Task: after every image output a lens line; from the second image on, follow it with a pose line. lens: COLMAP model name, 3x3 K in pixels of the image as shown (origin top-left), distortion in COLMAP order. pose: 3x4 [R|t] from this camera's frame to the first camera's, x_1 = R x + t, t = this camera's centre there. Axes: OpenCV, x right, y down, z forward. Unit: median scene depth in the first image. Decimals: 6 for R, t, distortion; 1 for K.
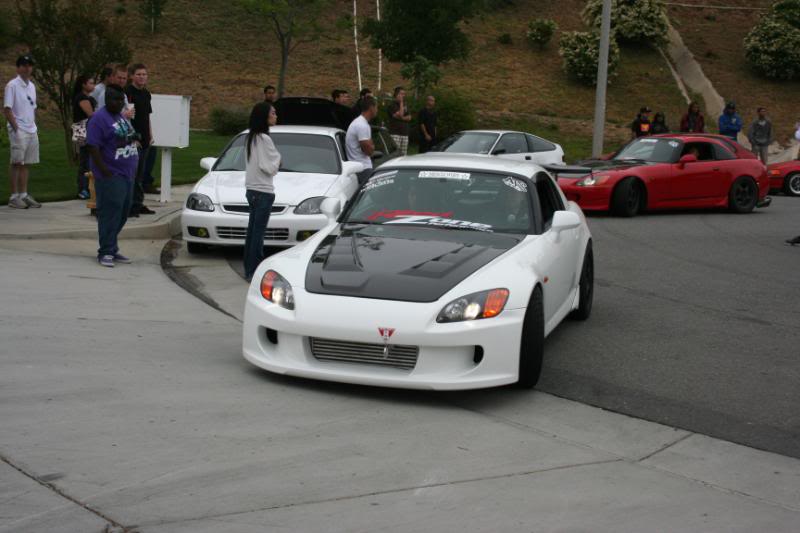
lens RADIAL K [[1237.6, 0, 397.6], [0, 1237.6, 258.0], [0, 0, 1]] dist [0.000415, 0.113630]
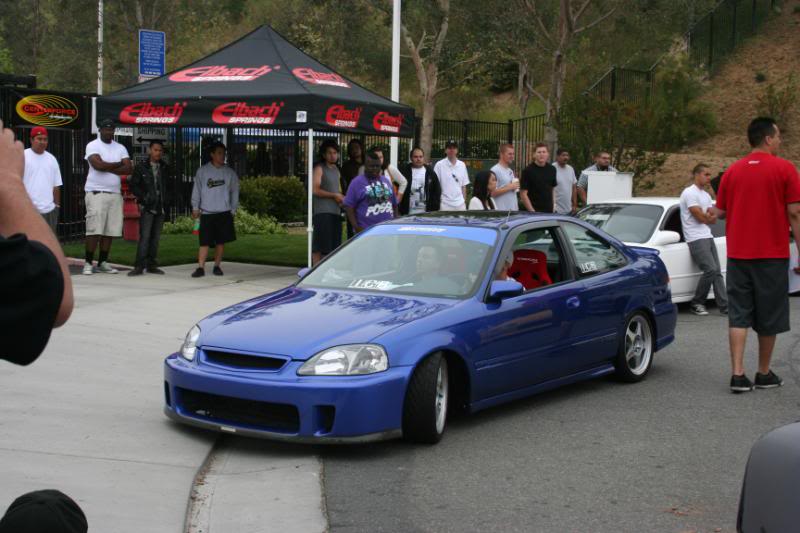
lens RADIAL K [[1237.6, 0, 397.6], [0, 1237.6, 258.0], [0, 0, 1]] dist [0.000415, 0.113630]
pose [[0.748836, 0.022976, -0.662357, 0.208319], [-0.074333, 0.996005, -0.049488, 0.003769], [0.658573, 0.086293, 0.747552, 0.056163]]
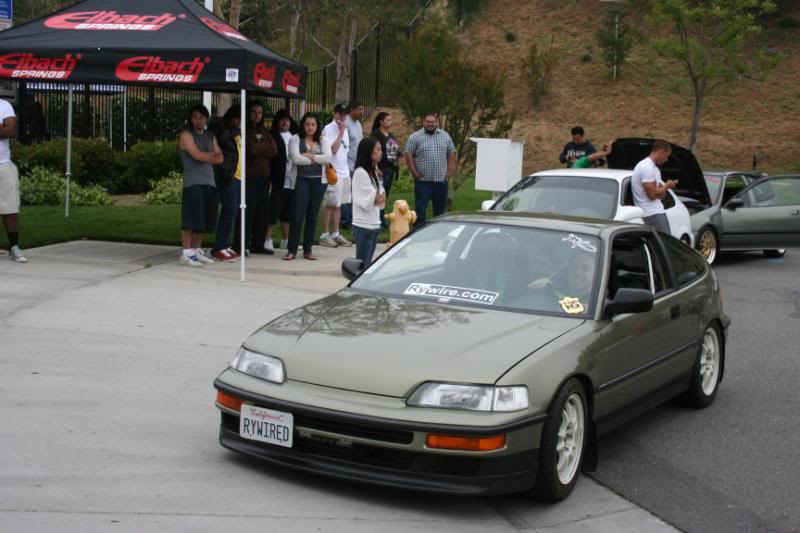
lens RADIAL K [[1294.6, 0, 400.0], [0, 1294.6, 266.5], [0, 0, 1]] dist [-0.004915, 0.125340]
pose [[0.904648, 0.034031, -0.424798, 0.101414], [-0.050797, 0.998311, -0.028203, 0.001531], [0.423120, 0.047092, 0.904849, 0.021326]]
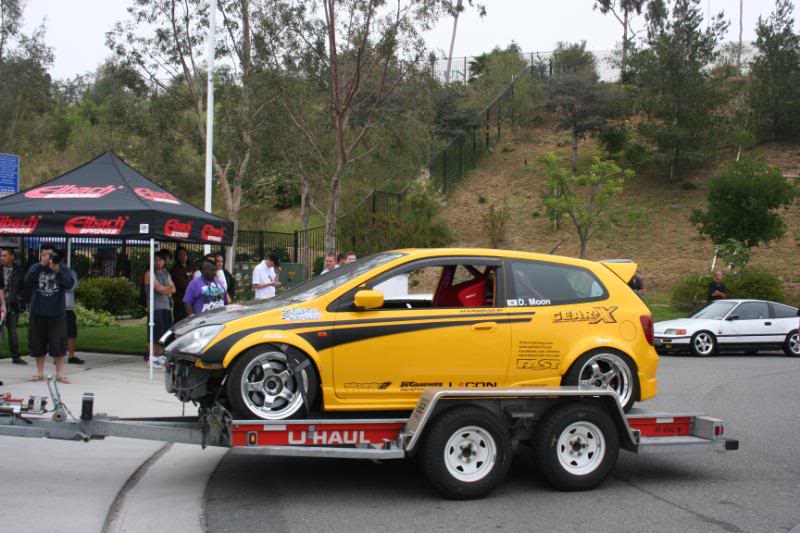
lens RADIAL K [[975.2, 0, 400.0], [0, 975.2, 266.5], [0, 0, 1]] dist [-0.061979, 0.057479]
pose [[0.873337, -0.027338, -0.486350, 0.181050], [-0.044501, 0.989771, -0.135546, 0.000752], [0.485080, 0.140020, 0.863187, 0.060039]]
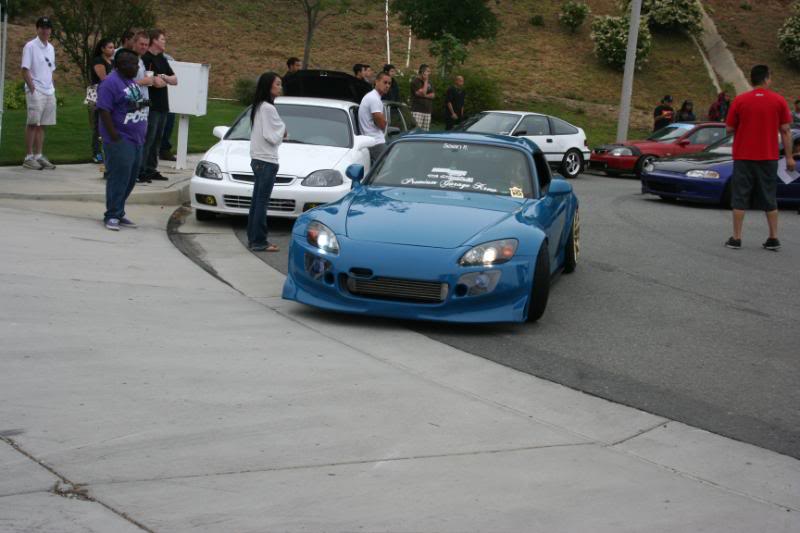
lens RADIAL K [[1237.6, 0, 397.6], [0, 1237.6, 258.0], [0, 0, 1]] dist [0.000415, 0.113630]
pose [[0.998786, 0.043415, -0.023286, 0.008098], [-0.042999, 0.998912, 0.018044, 0.000540], [0.024044, -0.017021, 0.999566, 0.000336]]
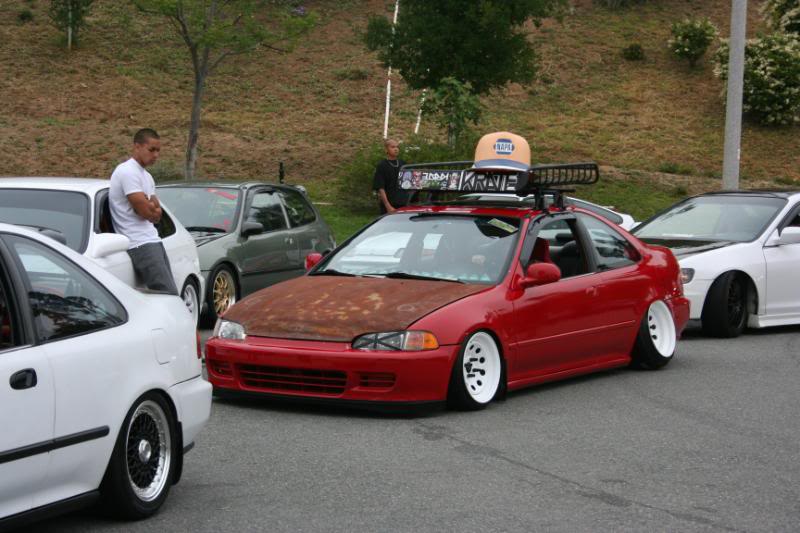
lens RADIAL K [[1948.4, 0, 400.0], [0, 1948.4, 266.5], [0, 0, 1]] dist [0.122710, 0.084799]
pose [[0.994080, -0.001308, -0.108639, 0.095601], [-0.006722, 0.997272, -0.073511, 0.003445], [0.108438, 0.073806, 0.991360, 0.030139]]
